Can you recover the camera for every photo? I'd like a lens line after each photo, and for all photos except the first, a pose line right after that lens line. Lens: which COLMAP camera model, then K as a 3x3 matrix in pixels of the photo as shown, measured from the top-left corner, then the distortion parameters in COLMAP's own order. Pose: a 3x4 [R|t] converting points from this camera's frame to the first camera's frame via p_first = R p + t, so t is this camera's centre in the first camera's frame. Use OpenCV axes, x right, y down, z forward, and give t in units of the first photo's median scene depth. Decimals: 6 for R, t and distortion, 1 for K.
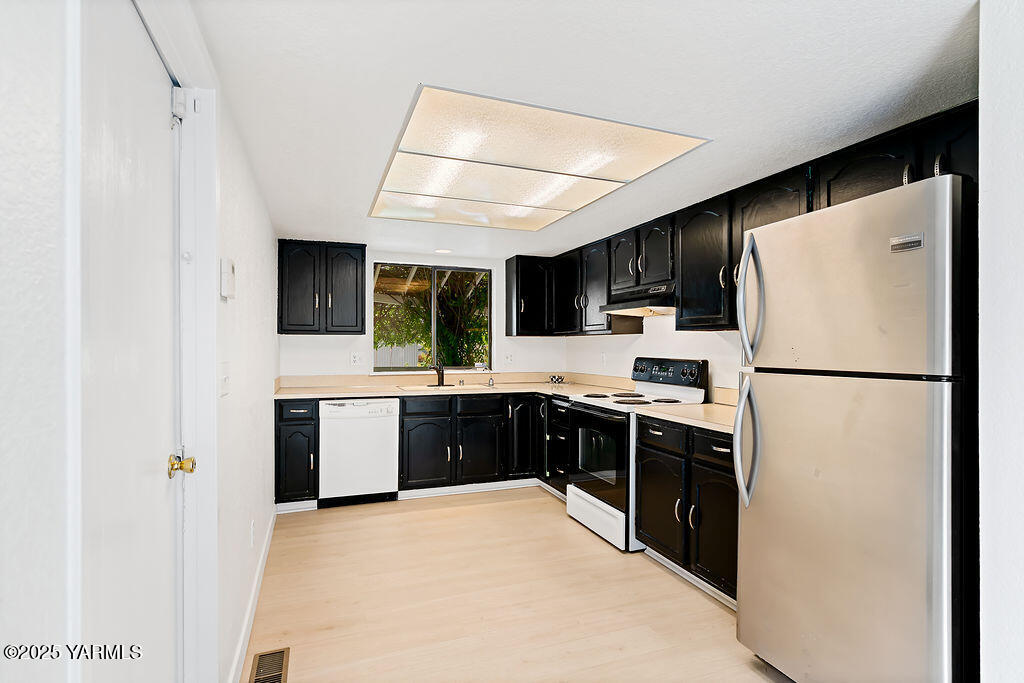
lens RADIAL K [[505.3, 0, 512.0], [0, 505.3, 341.5], [0, 0, 1]] dist [-0.015623, -0.000035]
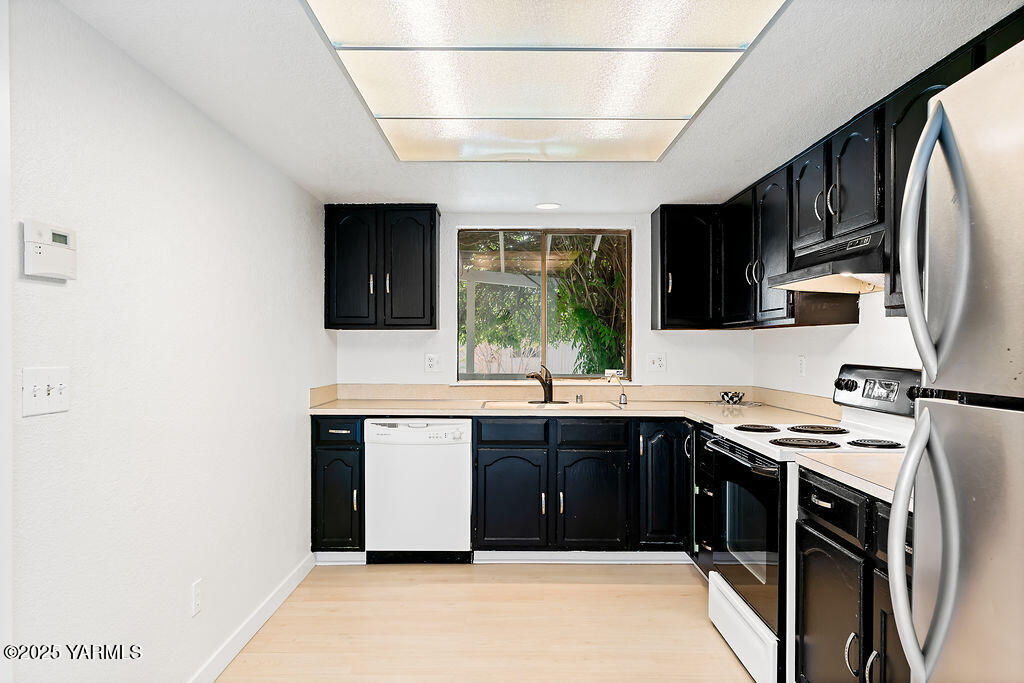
lens RADIAL K [[678.5, 0, 512.0], [0, 678.5, 341.5], [0, 0, 1]] dist [-0.005027, 0.000251]
pose [[0.934894, -0.002269, -0.354921, 0.163262], [0.003738, 0.999987, 0.003453, 0.001177], [0.354908, -0.004555, 0.934890, 0.135385]]
